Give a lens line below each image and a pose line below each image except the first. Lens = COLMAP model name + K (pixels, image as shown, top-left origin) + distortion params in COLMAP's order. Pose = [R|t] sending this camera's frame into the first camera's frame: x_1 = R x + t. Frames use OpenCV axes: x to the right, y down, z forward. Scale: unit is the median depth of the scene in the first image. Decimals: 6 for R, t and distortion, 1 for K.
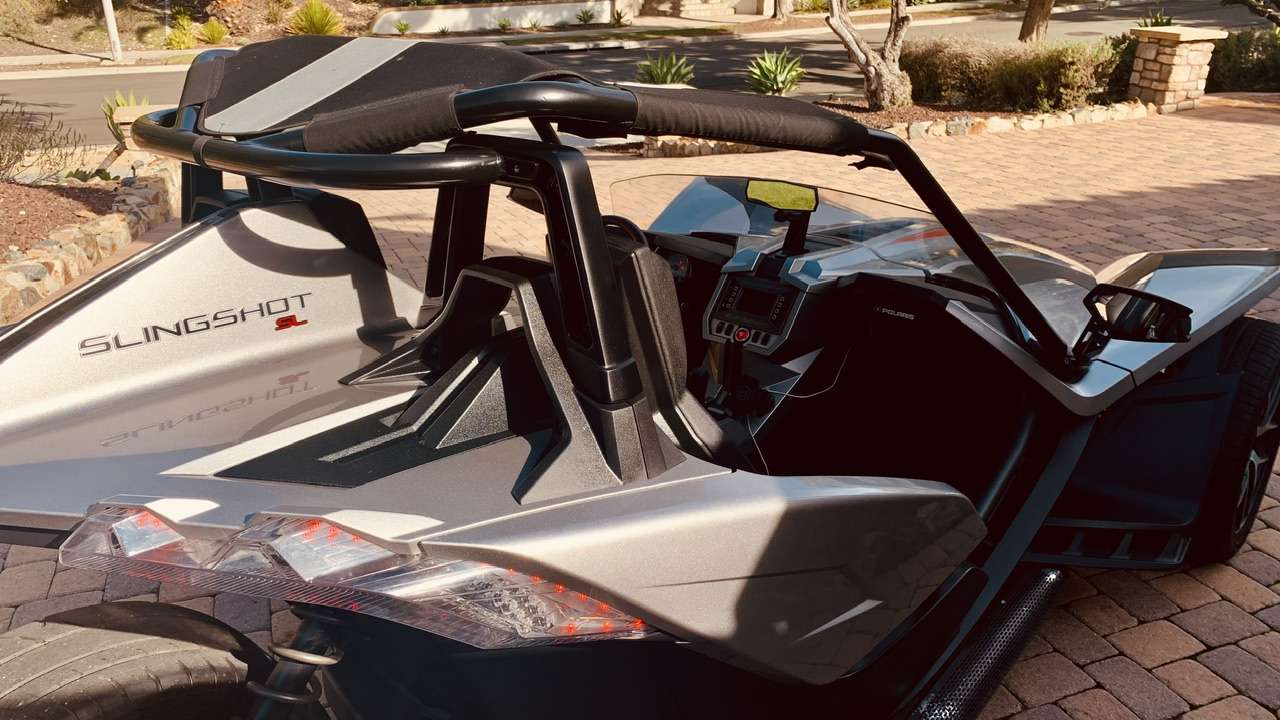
lens RADIAL K [[969.2, 0, 634.6], [0, 969.2, 356.4], [0, 0, 1]] dist [0.004562, -0.006306]
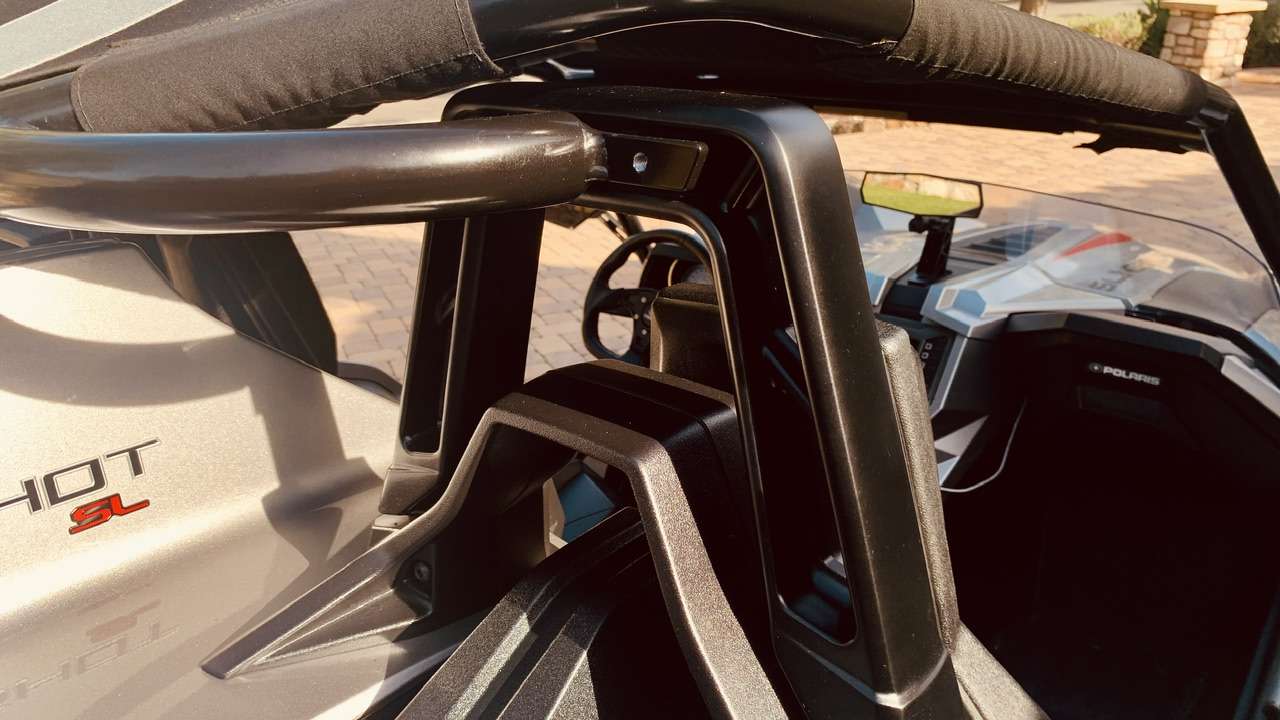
lens RADIAL K [[969.2, 0, 634.6], [0, 969.2, 356.4], [0, 0, 1]] dist [0.004562, -0.006306]
pose [[0.999634, -0.024122, 0.012246, -0.107642], [0.024058, 0.999696, 0.005342, -0.101765], [-0.012371, -0.005045, 0.999911, 0.526443]]
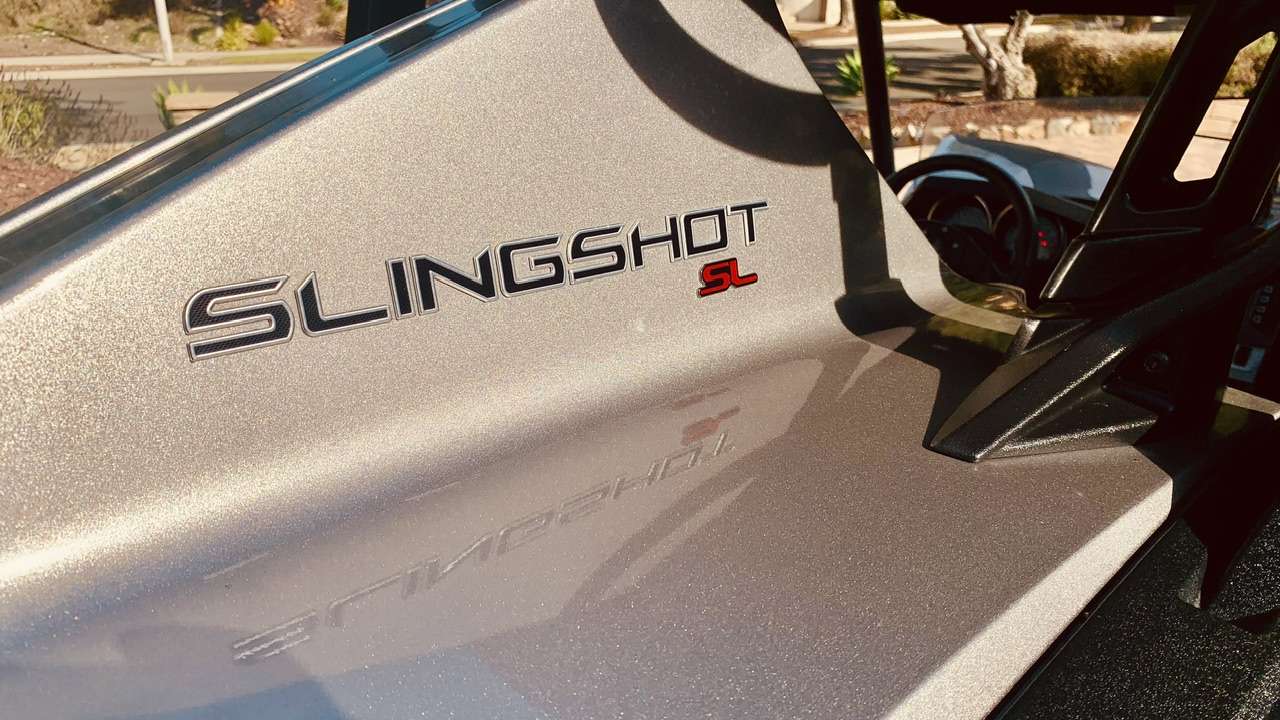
lens RADIAL K [[1010.8, 0, 642.1], [0, 1010.8, 329.4], [0, 0, 1]] dist [0.007259, -0.005057]
pose [[0.998909, 0.021251, -0.041593, -0.361710], [-0.023073, 0.998772, -0.043836, 0.002050], [0.040611, 0.044748, 0.998173, 0.603054]]
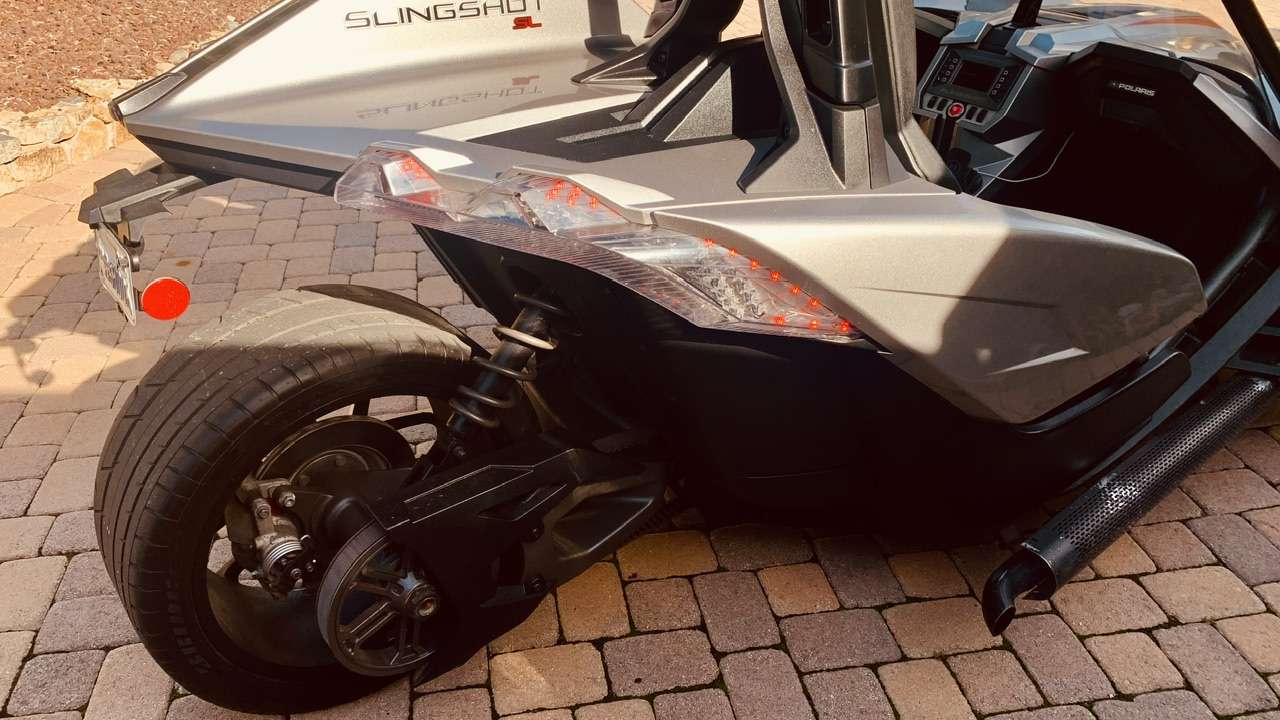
lens RADIAL K [[969.2, 0, 634.6], [0, 969.2, 356.4], [0, 0, 1]] dist [0.004562, -0.006306]
pose [[0.982244, 0.104911, -0.155535, -0.043955], [-0.076197, 0.980662, 0.180269, 0.114749], [0.171440, -0.165217, 0.971242, -0.037632]]
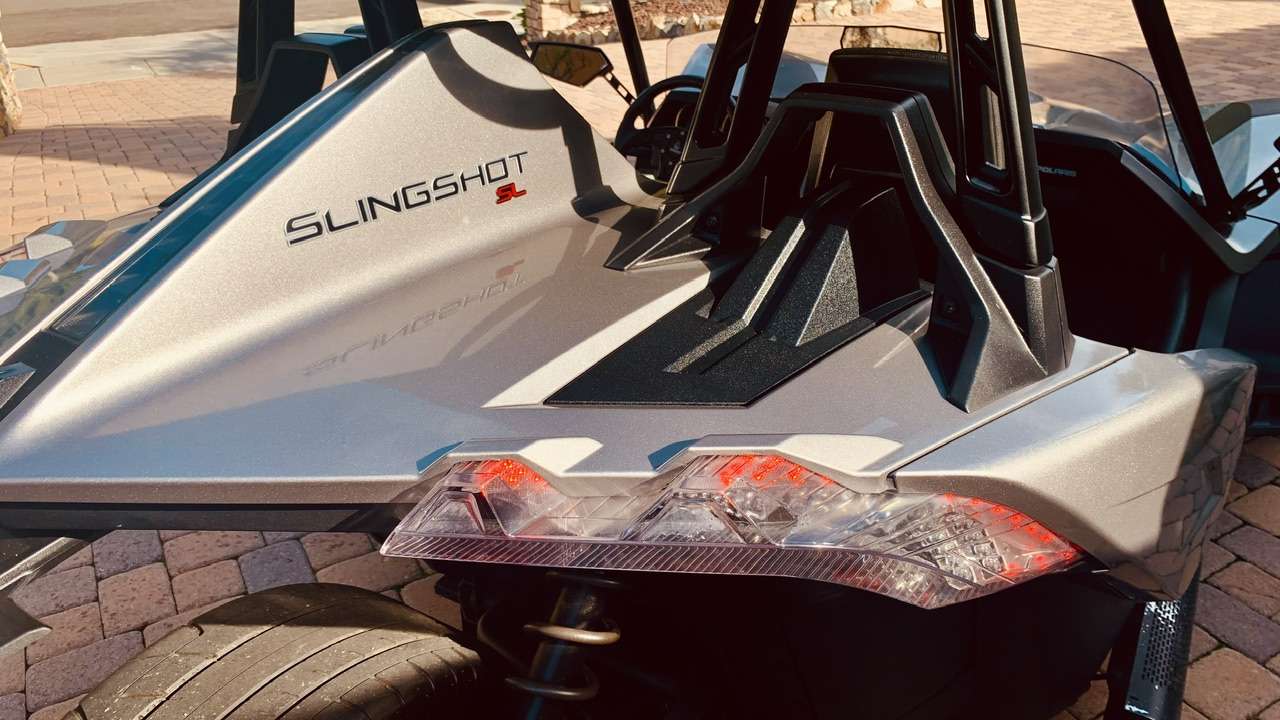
lens RADIAL K [[964.6, 0, 643.4], [0, 964.6, 350.6], [0, 0, 1]] dist [0.059725, -0.081484]
pose [[0.988519, -0.066405, 0.135726, -0.353541], [0.053384, 0.993810, 0.097426, 0.017183], [-0.141355, -0.089062, 0.985945, 0.249809]]
